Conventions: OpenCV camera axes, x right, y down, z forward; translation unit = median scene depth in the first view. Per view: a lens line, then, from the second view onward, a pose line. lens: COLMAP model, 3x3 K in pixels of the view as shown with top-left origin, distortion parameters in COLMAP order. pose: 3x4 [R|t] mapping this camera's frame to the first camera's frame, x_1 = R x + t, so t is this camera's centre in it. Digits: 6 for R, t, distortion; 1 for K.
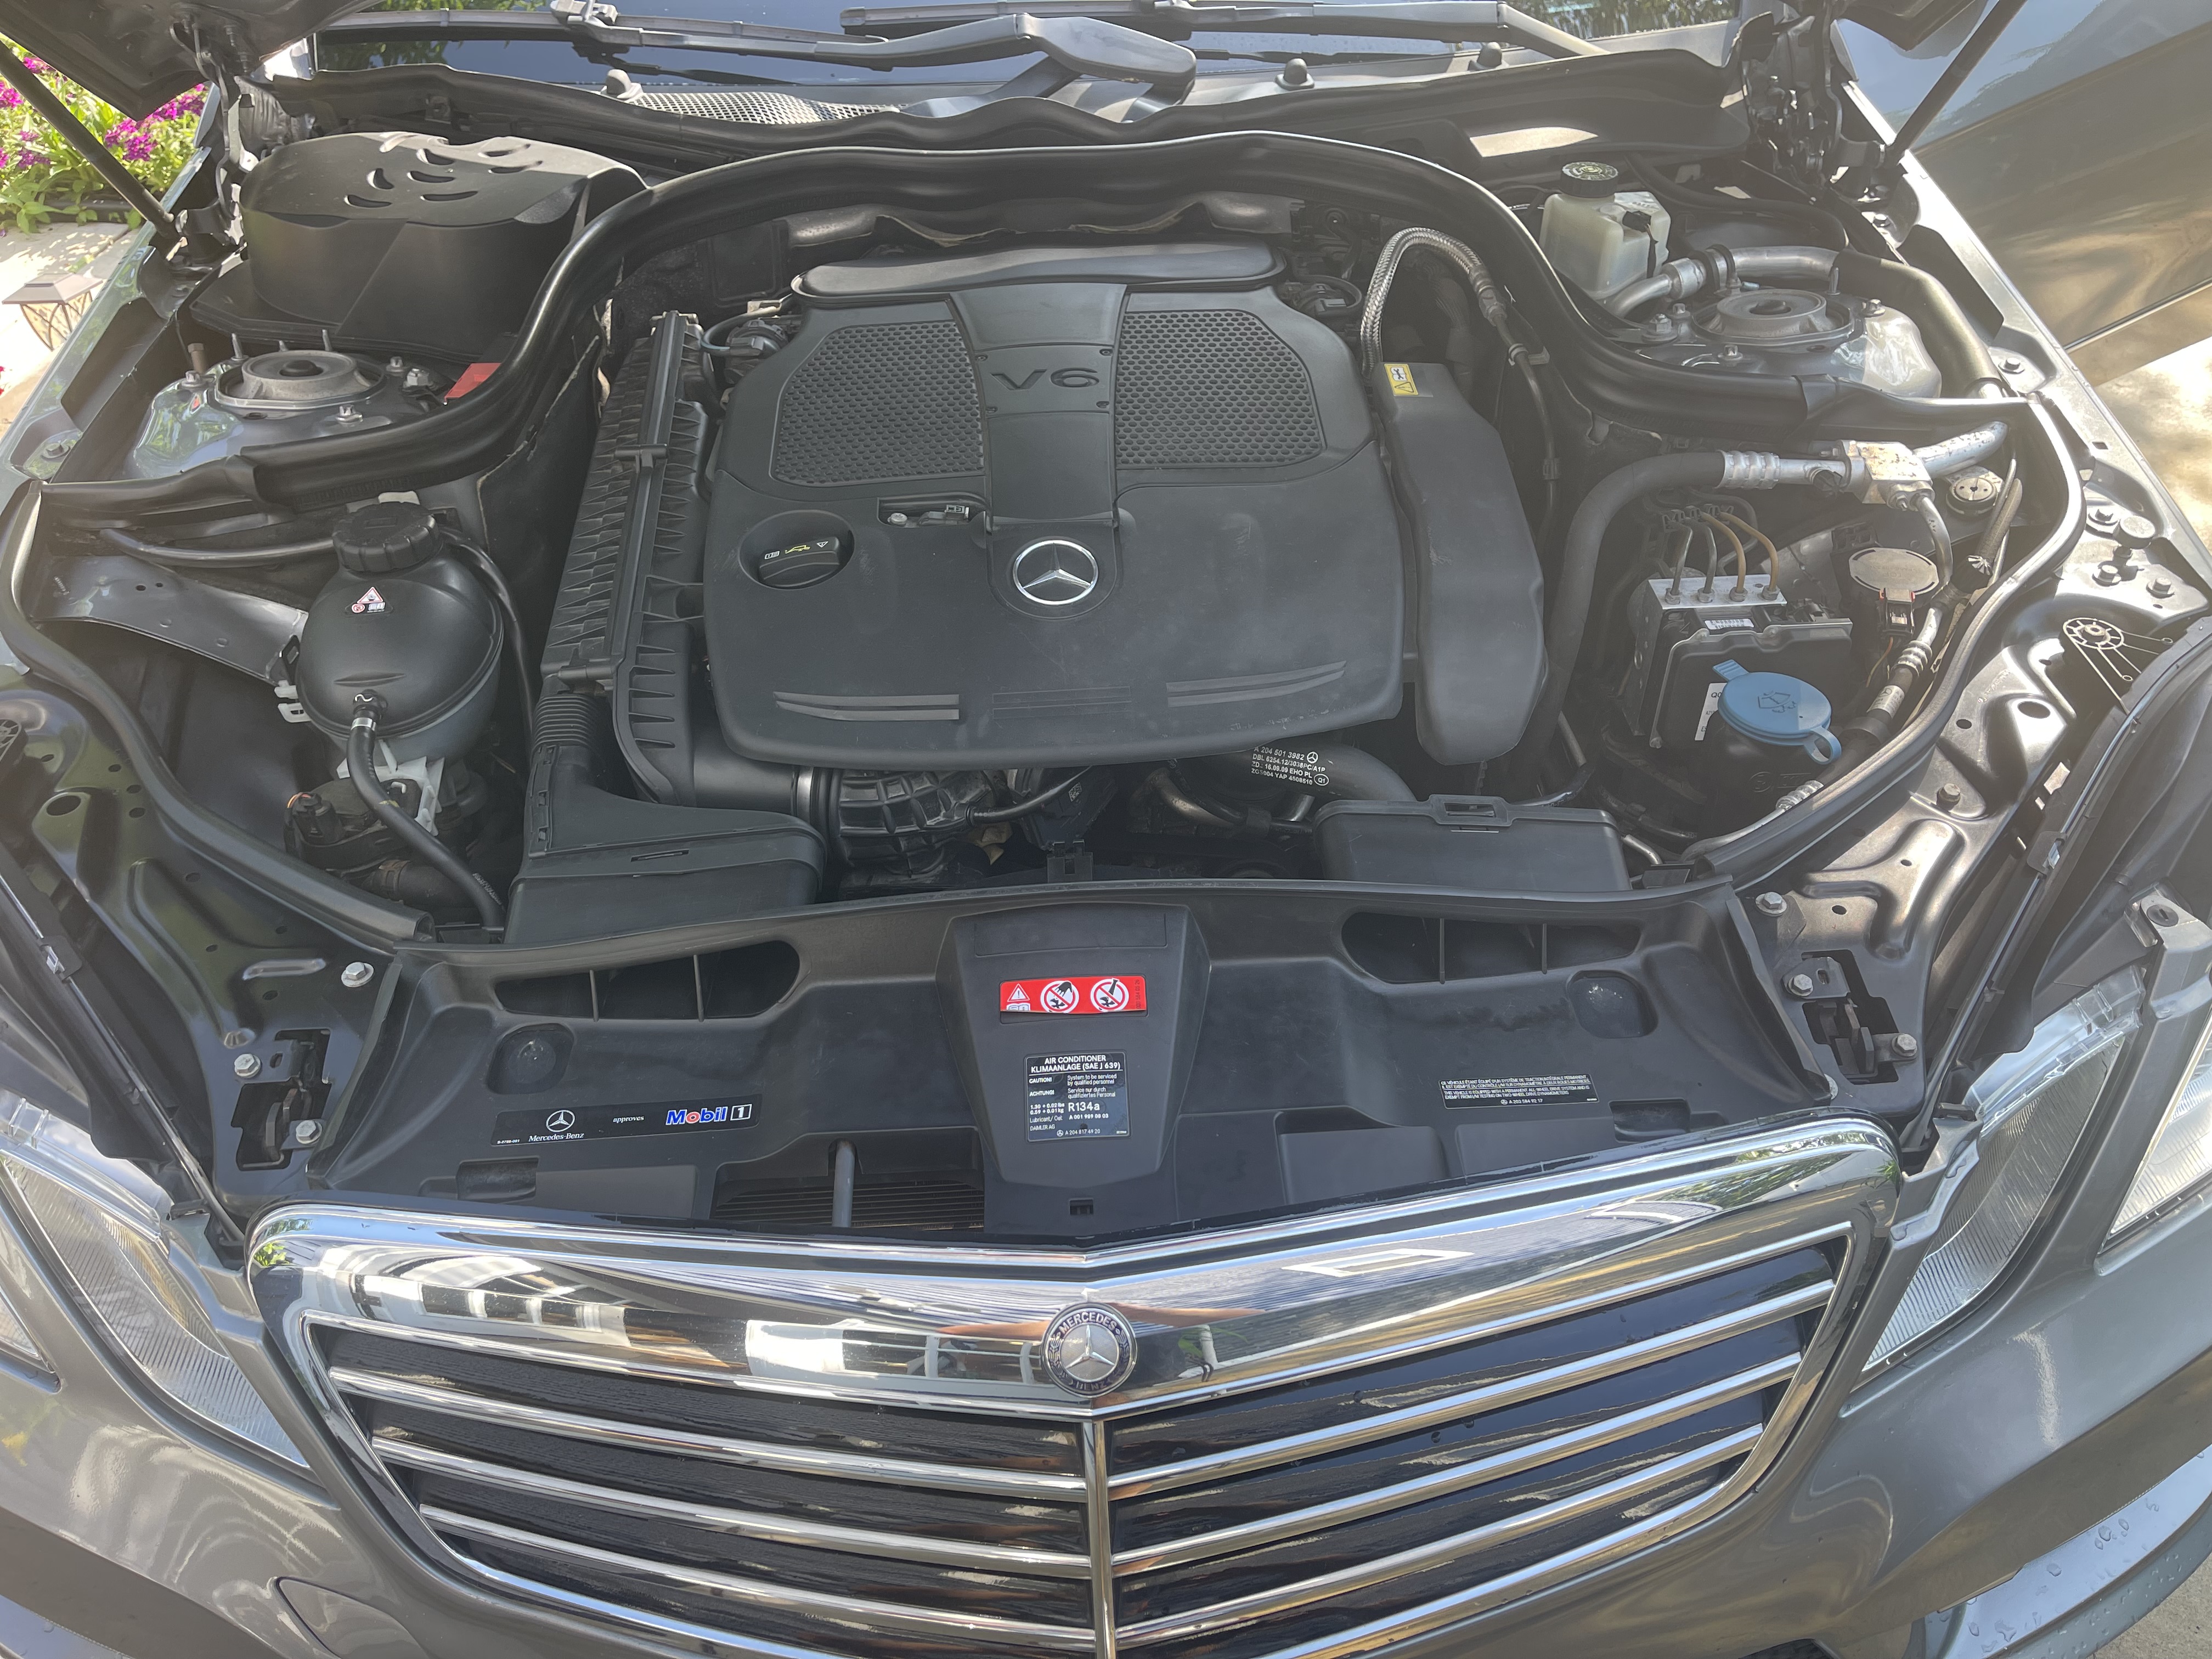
lens RADIAL K [[1689.8, 0, 1106.0], [0, 1689.8, 829.5], [0, 0, 1]] dist [0.072061, -0.108396]
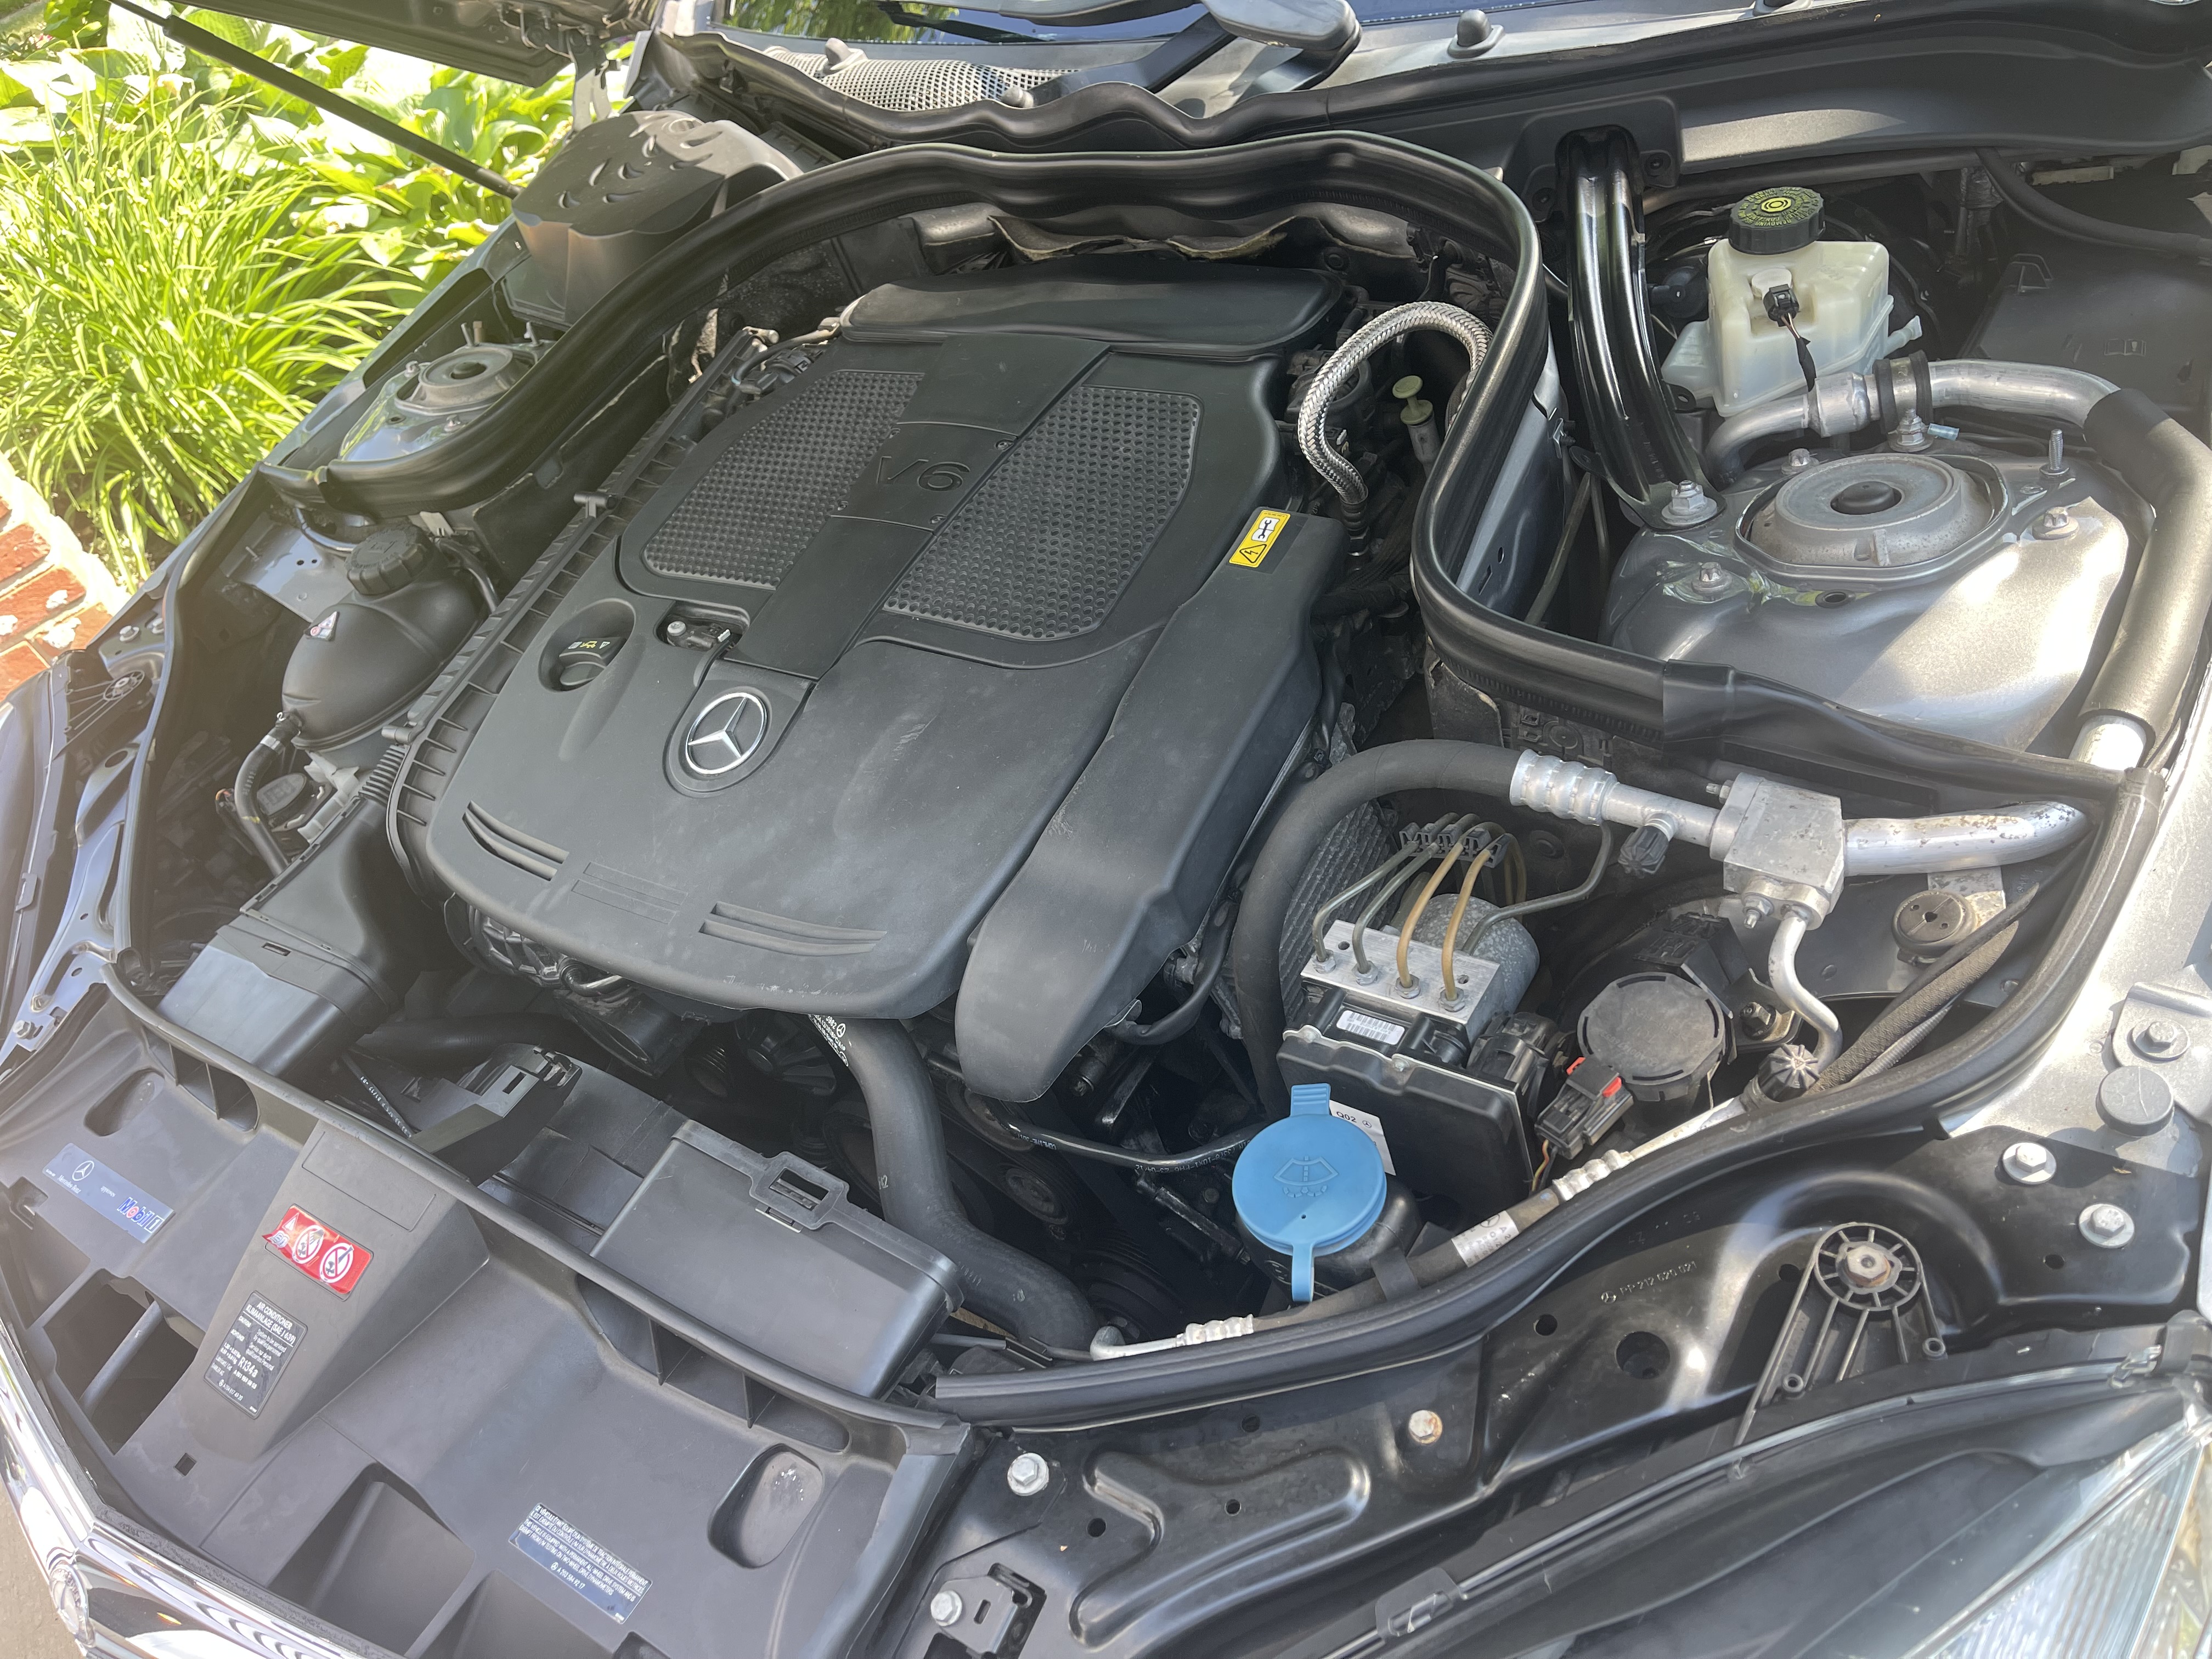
lens RADIAL K [[1689.8, 0, 1106.0], [0, 1689.8, 829.5], [0, 0, 1]] dist [0.072061, -0.108396]
pose [[0.775684, 0.255409, -0.577131, 0.580906], [-0.159186, 0.964065, 0.212694, -0.287413], [0.610716, -0.073112, 0.788467, 0.359915]]
